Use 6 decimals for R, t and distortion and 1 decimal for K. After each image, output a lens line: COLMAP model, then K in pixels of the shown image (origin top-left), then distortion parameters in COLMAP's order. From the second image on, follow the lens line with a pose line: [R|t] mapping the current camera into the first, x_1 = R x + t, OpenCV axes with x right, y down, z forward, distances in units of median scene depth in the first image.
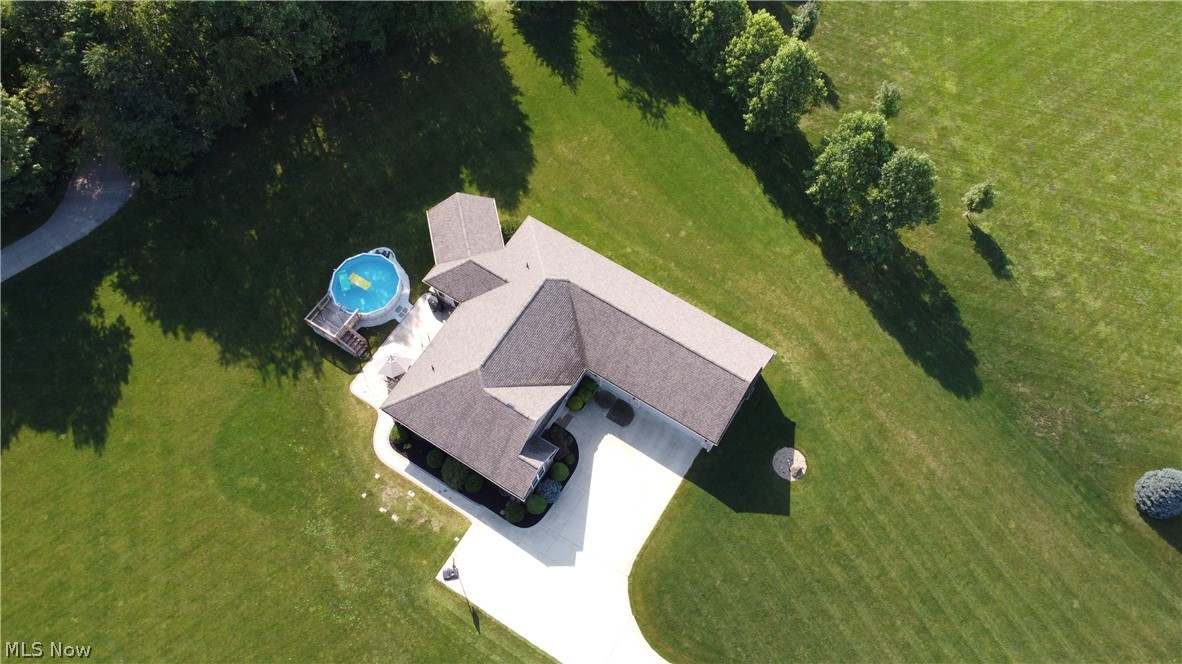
lens RADIAL K [[897.6, 0, 598.7], [0, 897.6, 334.7], [0, 0, 1]] dist [-0.003762, -0.006461]
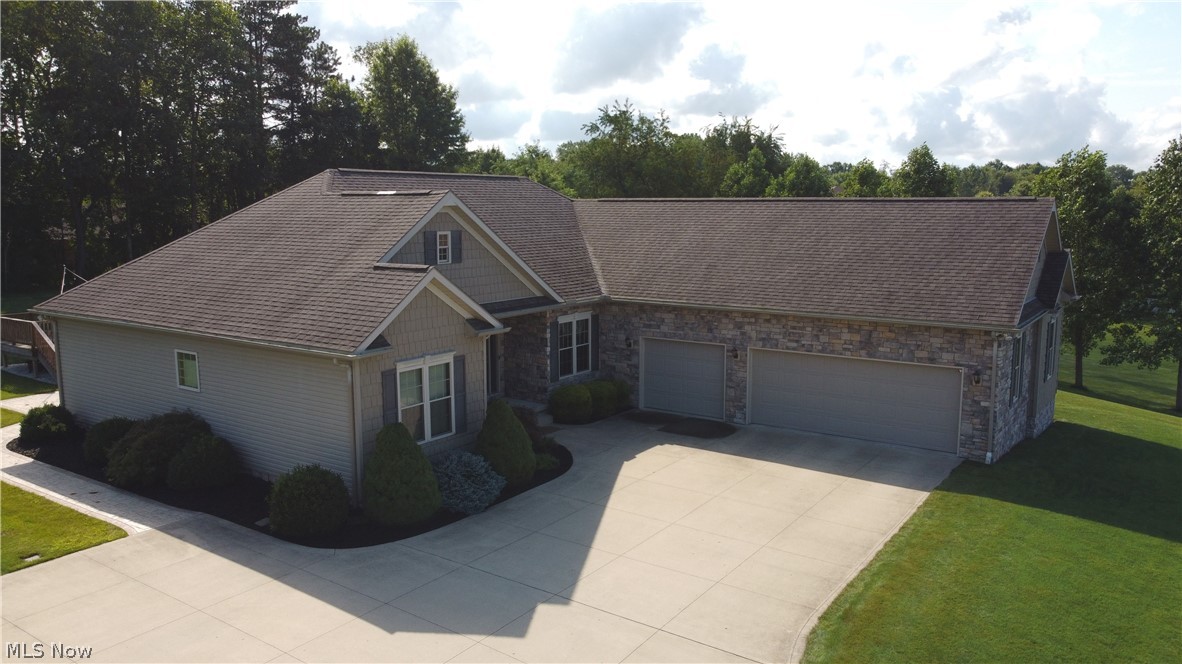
lens RADIAL K [[897.6, 0, 598.7], [0, 897.6, 334.7], [0, 0, 1]] dist [-0.003762, -0.006461]
pose [[0.999256, 0.017050, -0.034605, -0.003308], [-0.038247, 0.555036, -0.830947, 0.356417], [0.005039, 0.831652, 0.555275, 0.766938]]
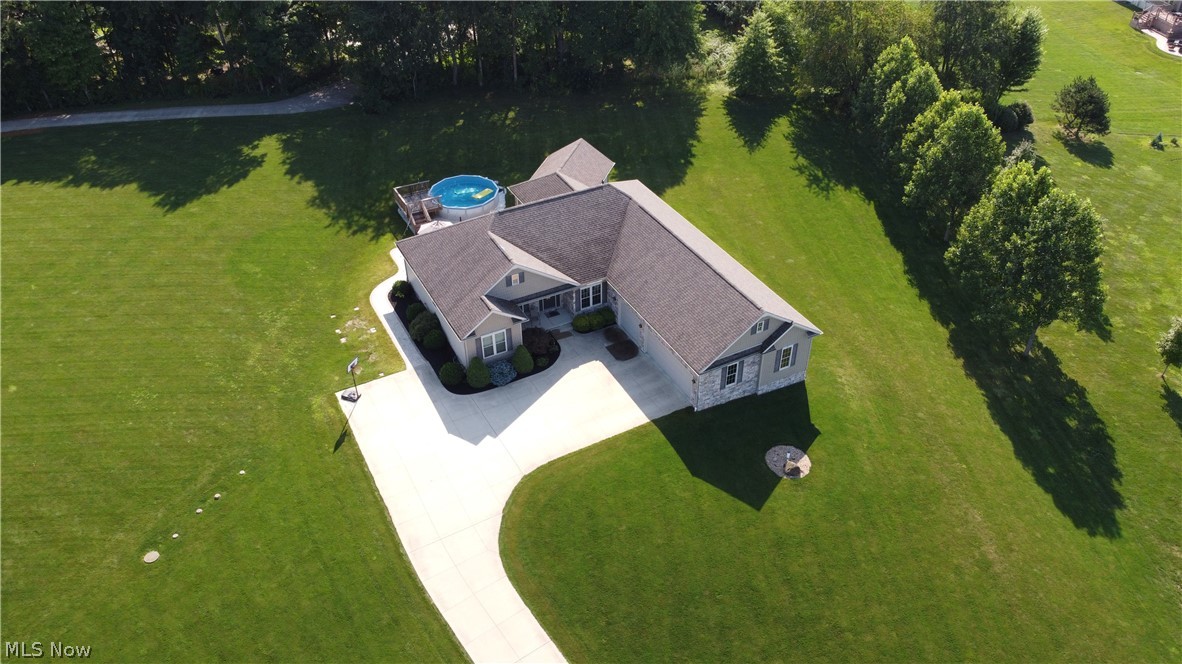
lens RADIAL K [[897.6, 0, 598.7], [0, 897.6, 334.7], [0, 0, 1]] dist [-0.003762, -0.006461]
pose [[0.869711, 0.300513, -0.391529, 0.326618], [-0.446583, 0.816912, -0.364991, 0.389620], [0.210160, 0.492287, 0.844681, 0.274060]]
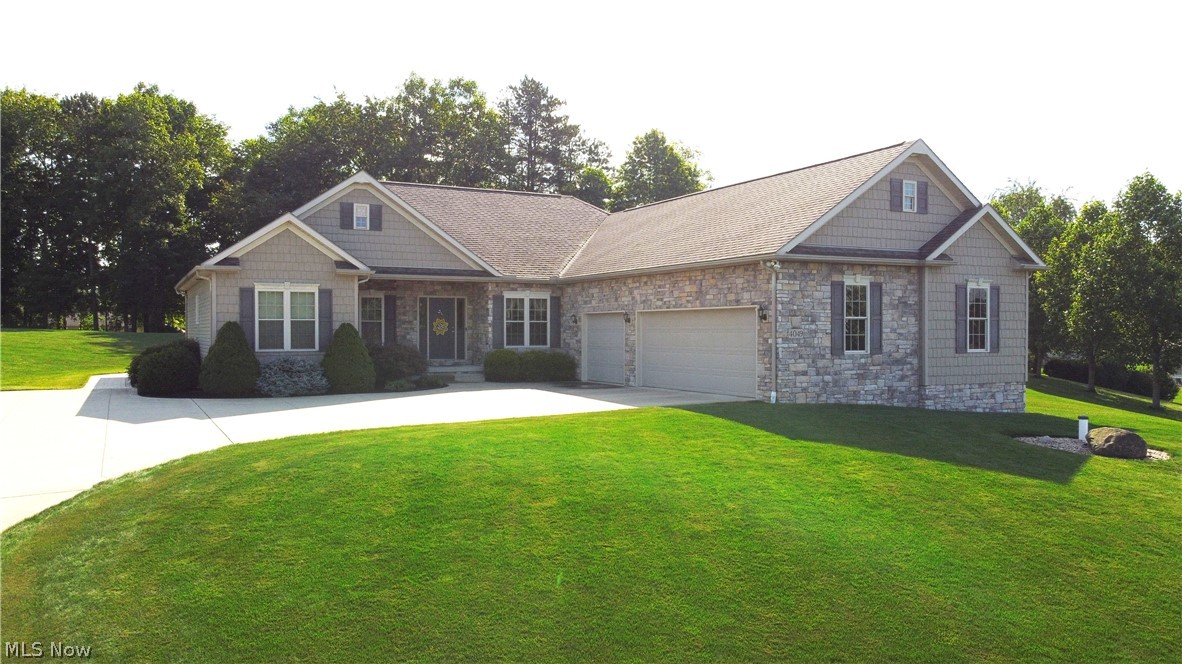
lens RADIAL K [[897.6, 0, 598.7], [0, 897.6, 334.7], [0, 0, 1]] dist [-0.003762, -0.006461]
pose [[0.865659, 0.013426, -0.500454, 0.212099], [-0.456200, 0.432872, -0.777498, 0.362398], [0.206194, 0.901356, 0.380844, 0.831105]]
